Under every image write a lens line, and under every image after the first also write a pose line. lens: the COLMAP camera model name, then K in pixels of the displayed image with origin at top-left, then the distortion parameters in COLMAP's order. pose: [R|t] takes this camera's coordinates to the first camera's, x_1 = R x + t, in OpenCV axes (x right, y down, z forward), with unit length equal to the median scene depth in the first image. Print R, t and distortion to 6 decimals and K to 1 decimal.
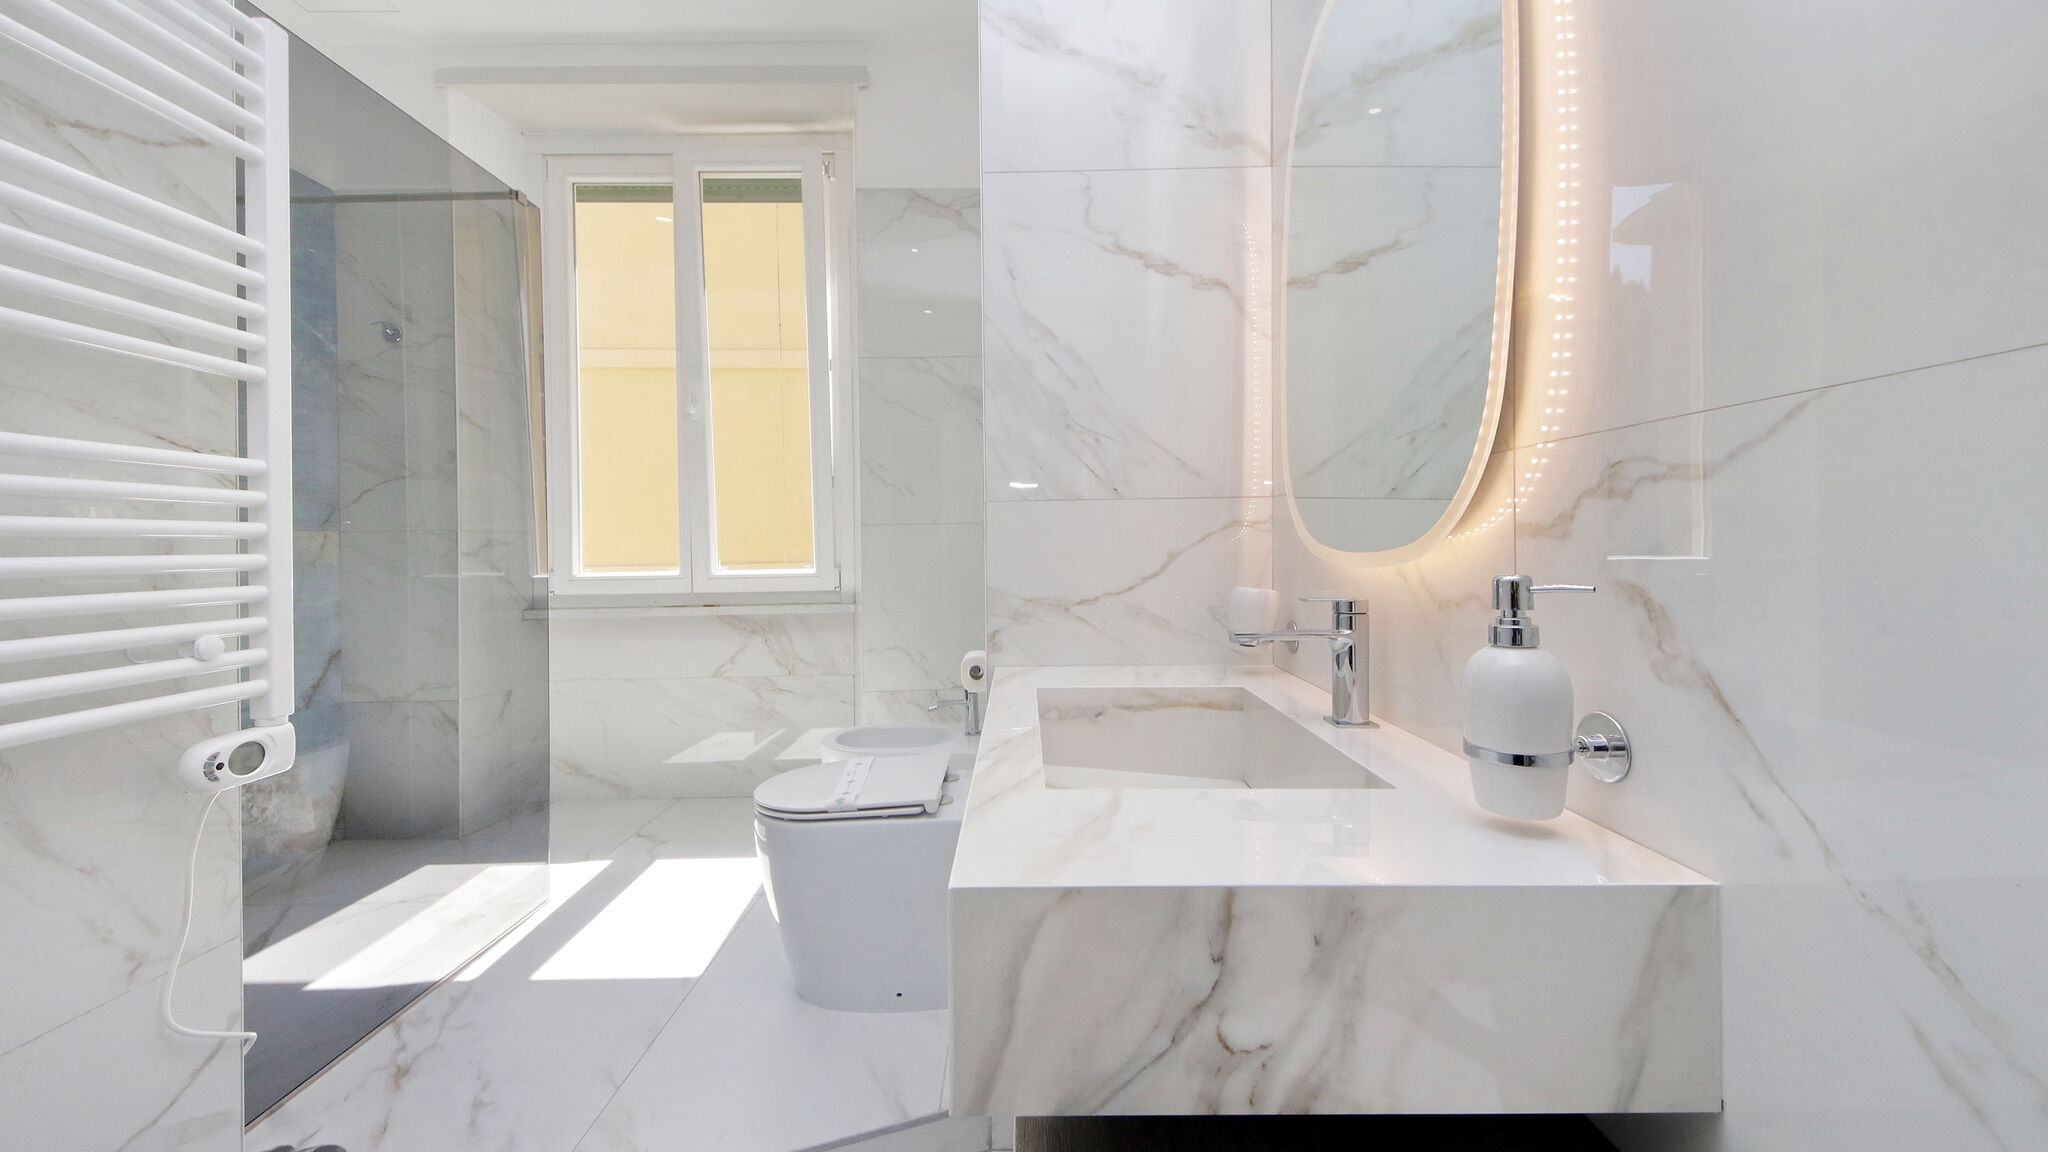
lens RADIAL K [[774.5, 0, 1029.6], [0, 774.5, 562.1], [0, 0, 1]] dist [0.014503, -0.003002]
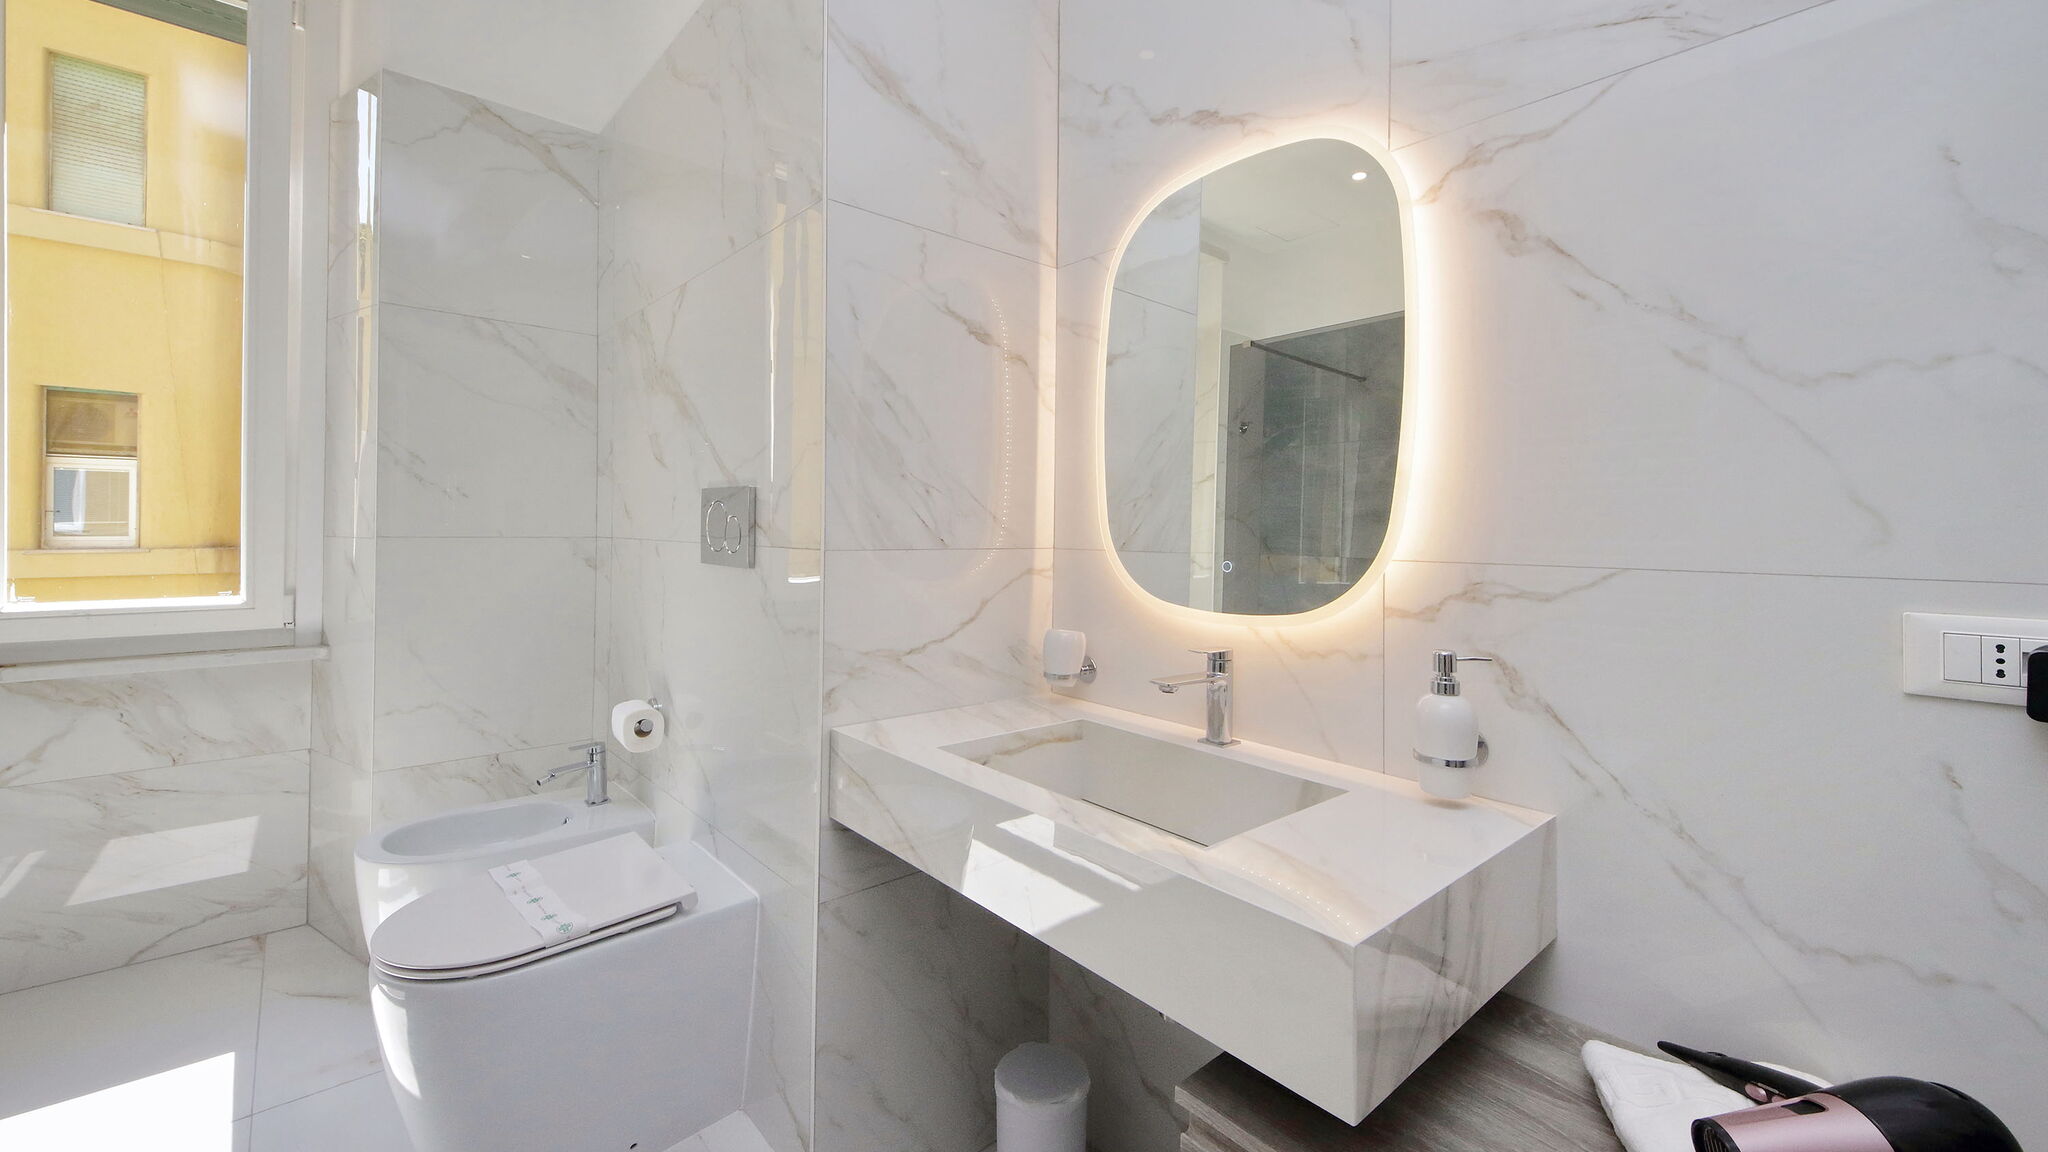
lens RADIAL K [[774.5, 0, 1011.8], [0, 774.5, 534.5], [0, 0, 1]] dist [0.014503, -0.003002]
pose [[0.751783, 0.013286, 0.659277, -0.513317], [-0.006346, 0.999896, -0.012913, -0.089876], [-0.659380, 0.005524, 0.751790, 0.162588]]
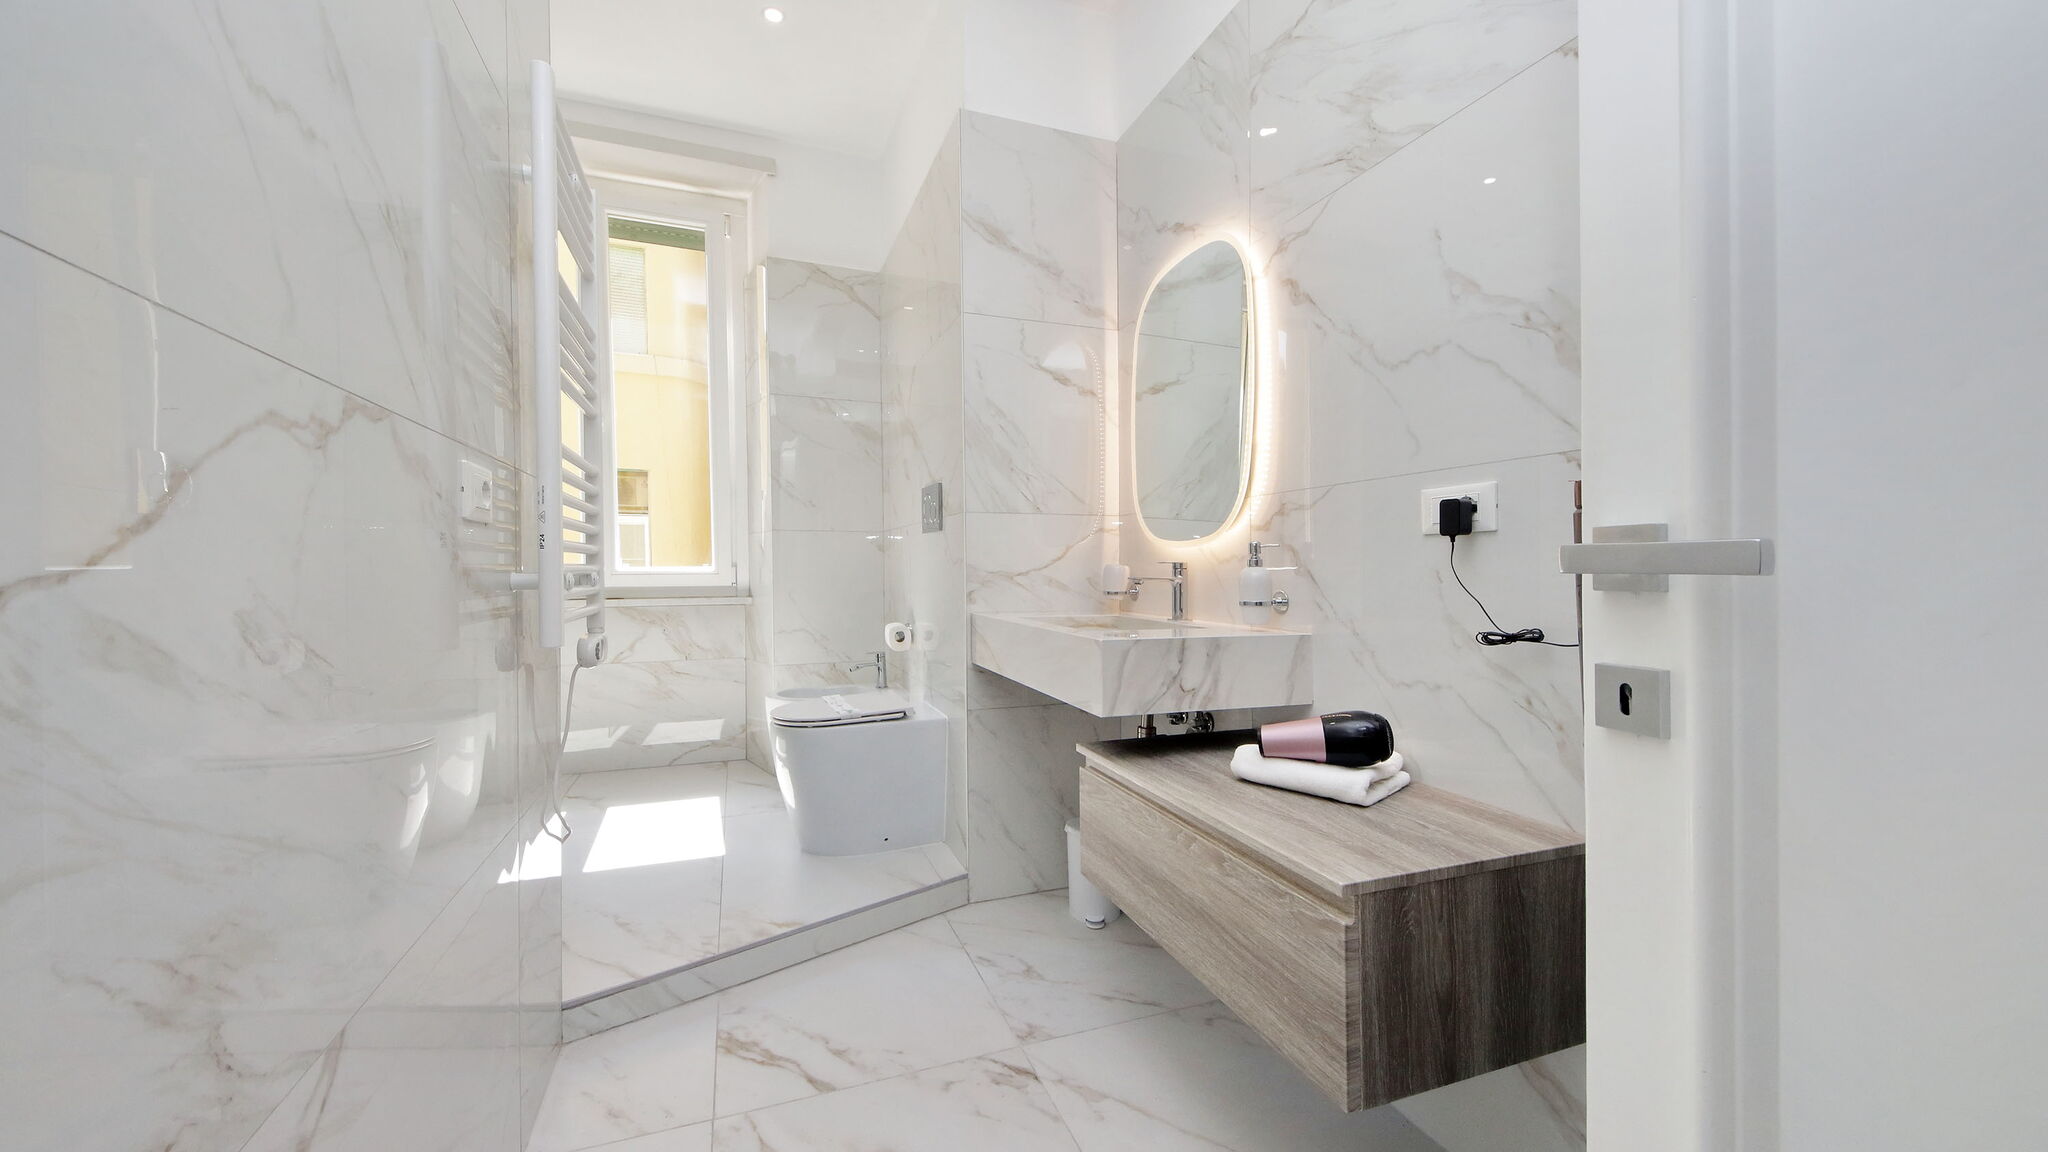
lens RADIAL K [[774.5, 0, 1031.8], [0, 774.5, 593.1], [0, 0, 1]] dist [0.014503, -0.003002]
pose [[0.941886, -0.011274, 0.335745, -0.492821], [0.005808, 0.999834, 0.017281, 0.067174], [-0.335884, -0.014327, 0.941794, -0.621903]]
